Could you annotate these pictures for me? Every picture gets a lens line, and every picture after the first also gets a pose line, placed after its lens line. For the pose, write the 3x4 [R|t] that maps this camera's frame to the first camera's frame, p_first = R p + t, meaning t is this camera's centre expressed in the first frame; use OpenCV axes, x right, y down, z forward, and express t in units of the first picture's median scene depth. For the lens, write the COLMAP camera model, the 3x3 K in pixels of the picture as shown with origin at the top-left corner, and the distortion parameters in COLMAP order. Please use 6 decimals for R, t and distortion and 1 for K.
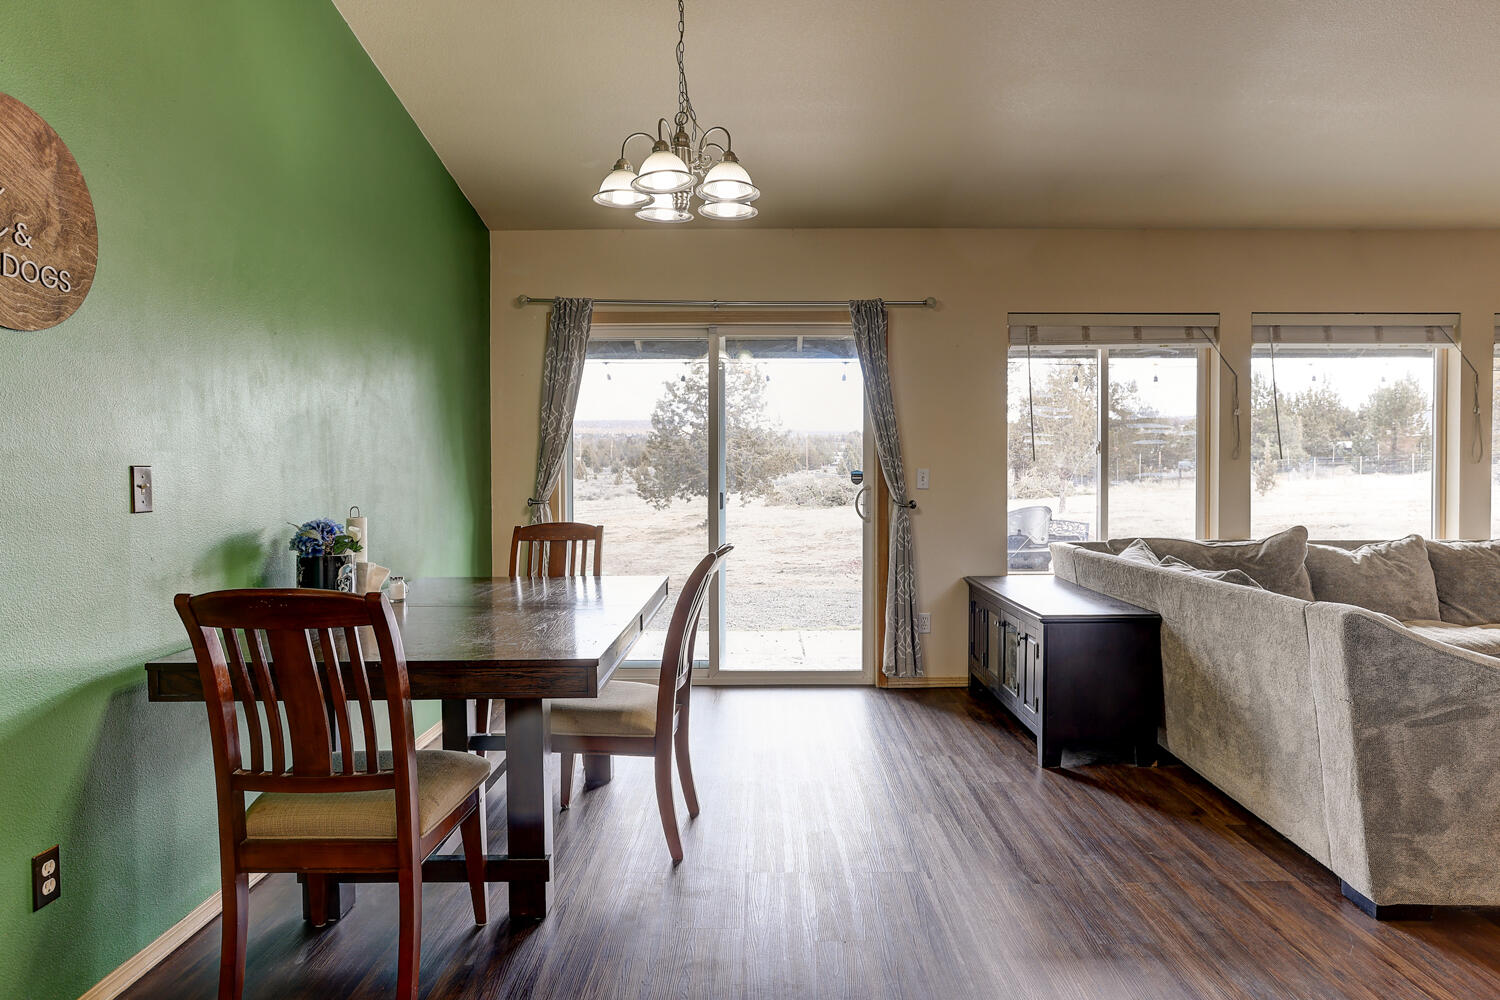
lens RADIAL K [[919.3, 0, 743.6], [0, 919.3, 499.9], [0, 0, 1]] dist [-0.035778, 0.021802]
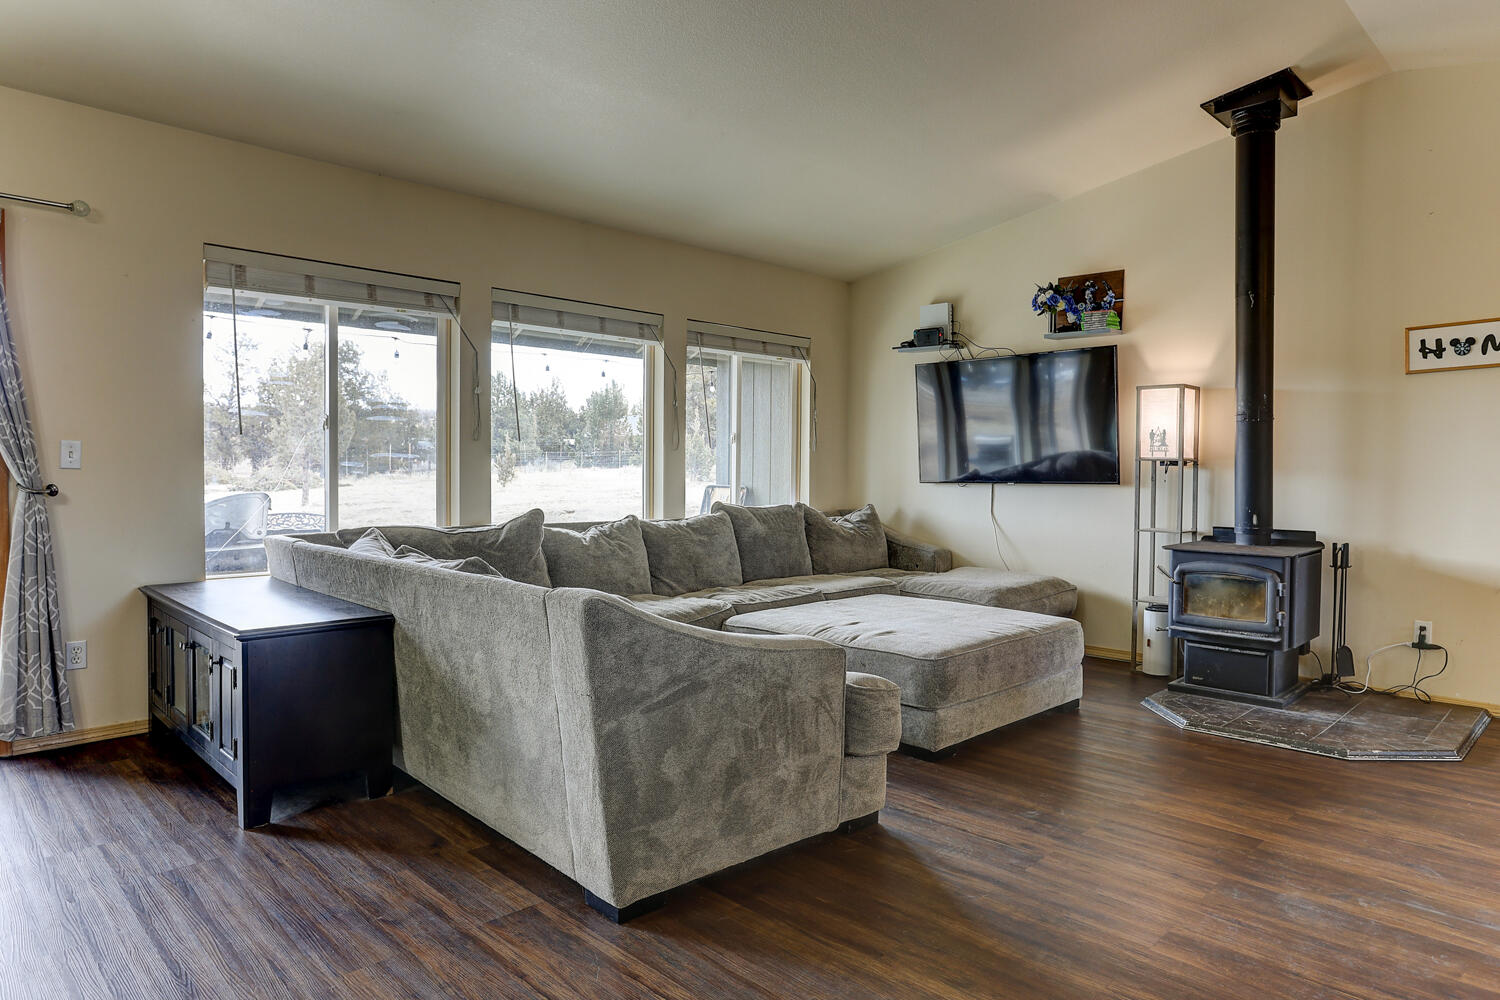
lens RADIAL K [[919.3, 0, 762.2], [0, 919.3, 489.9], [0, 0, 1]] dist [-0.035778, 0.021802]
pose [[0.702071, -0.005441, 0.712086, 0.086494], [0.007993, 0.999968, -0.000240, 0.011477], [-0.712062, 0.005860, 0.702092, 0.147466]]
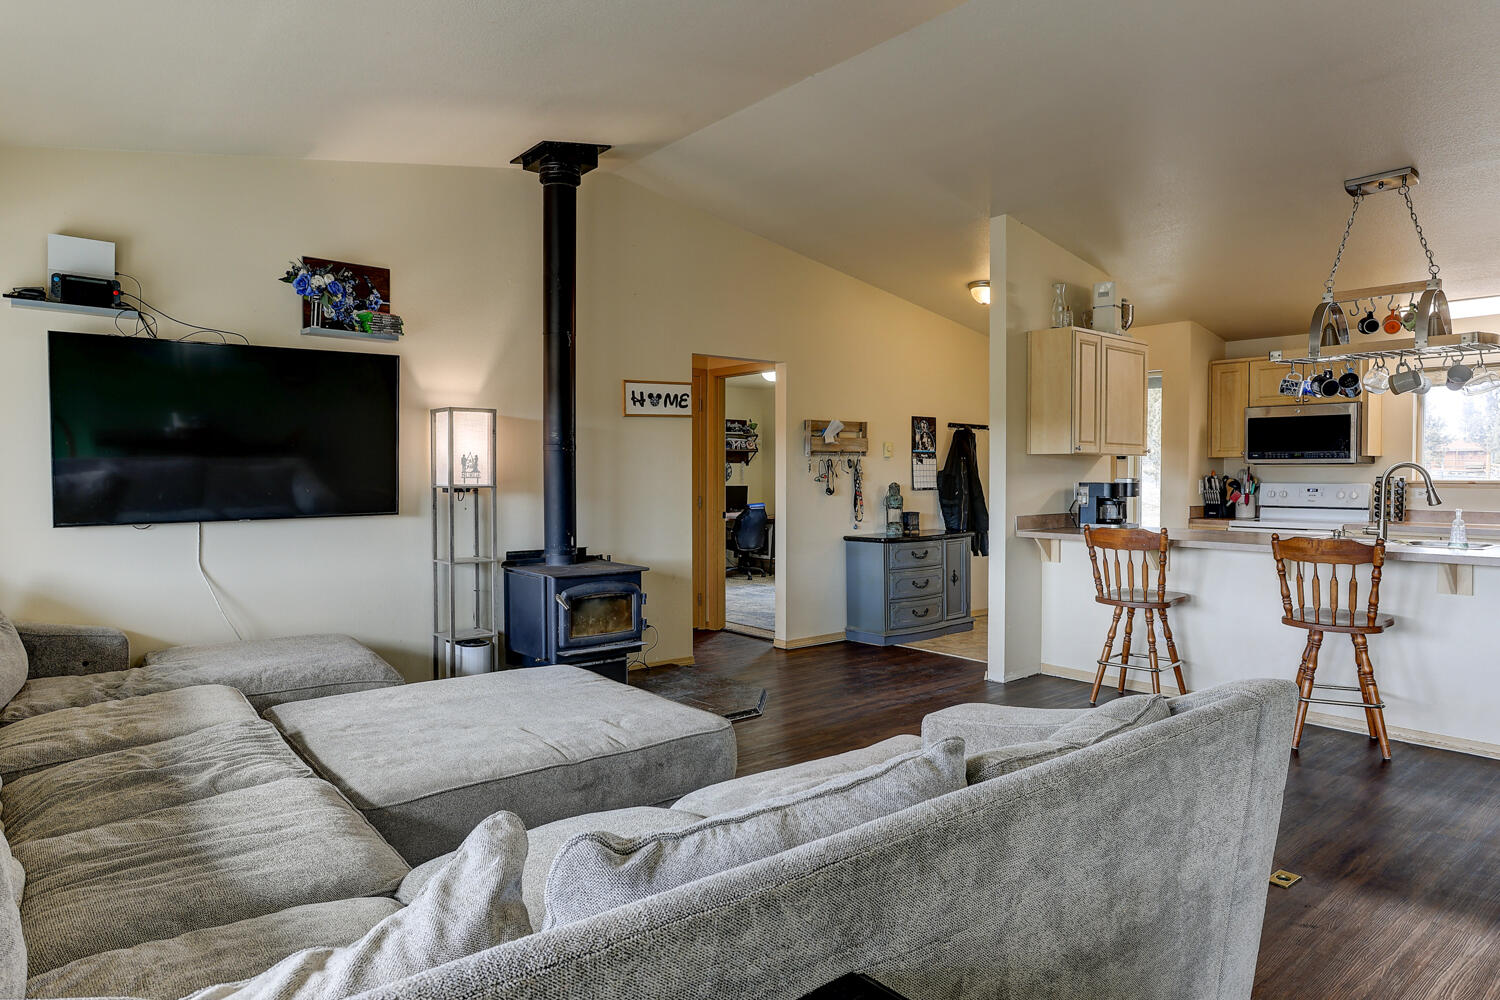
lens RADIAL K [[919.3, 0, 763.5], [0, 919.3, 489.8], [0, 0, 1]] dist [-0.035778, 0.021802]
pose [[-0.660786, -0.012618, 0.750468, 0.217121], [0.022516, 0.999075, 0.036624, -0.058031], [-0.750236, 0.041098, -0.659891, 1.153437]]
